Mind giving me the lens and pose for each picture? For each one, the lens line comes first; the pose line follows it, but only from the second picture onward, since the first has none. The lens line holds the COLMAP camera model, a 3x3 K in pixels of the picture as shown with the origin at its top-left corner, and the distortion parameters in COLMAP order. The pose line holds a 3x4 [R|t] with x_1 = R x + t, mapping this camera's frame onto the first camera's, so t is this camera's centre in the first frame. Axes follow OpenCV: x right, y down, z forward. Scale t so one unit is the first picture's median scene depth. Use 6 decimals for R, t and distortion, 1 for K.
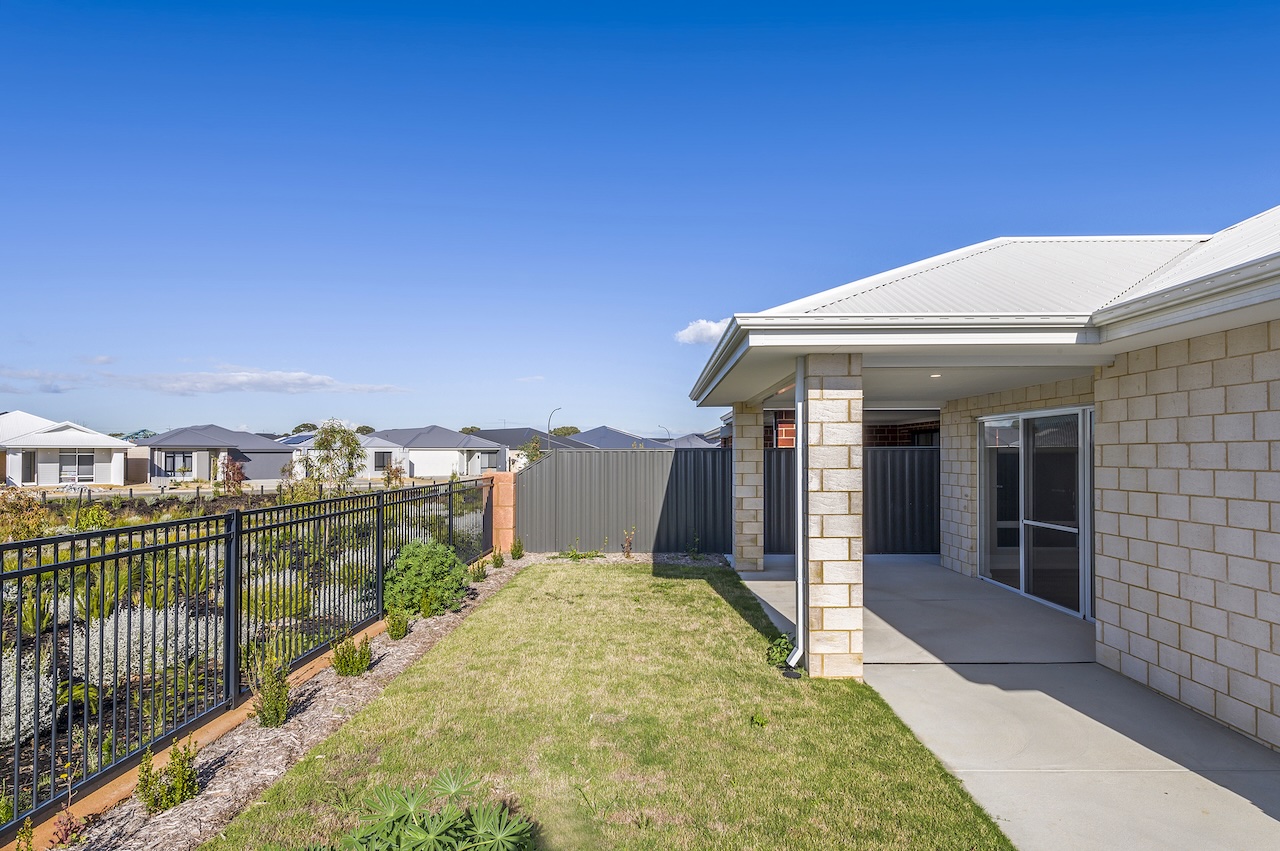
lens RADIAL K [[740.8, 0, 640.5], [0, 740.8, 432.7], [0, 0, 1]] dist [0.000131, 0.000030]
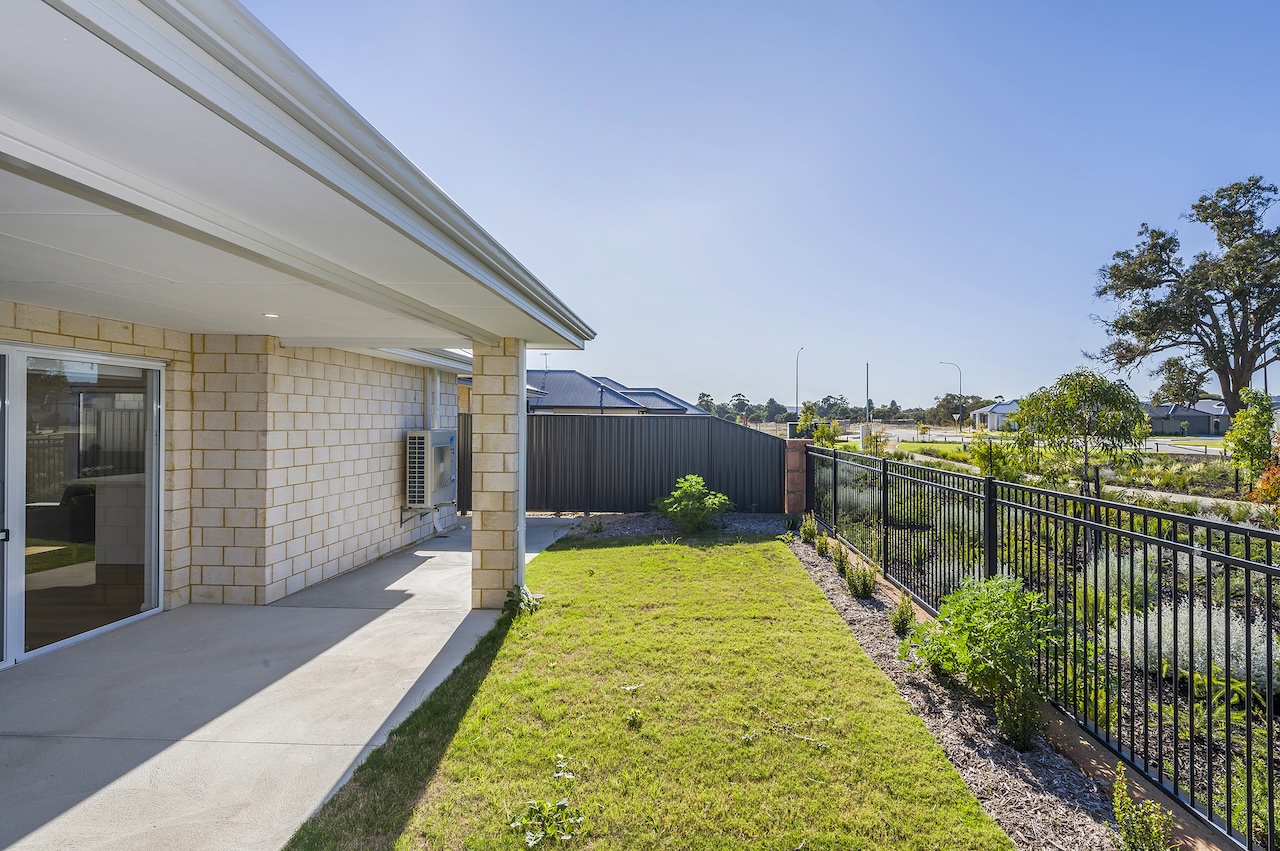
lens RADIAL K [[664.3, 0, 641.1], [0, 664.3, 425.0], [0, 0, 1]] dist [0.000172, 0.000024]
pose [[-0.998597, -0.001754, 0.052927, -0.005144], [-0.003198, 0.999625, -0.027205, 0.067284], [-0.052859, -0.027336, -0.998228, 2.124128]]
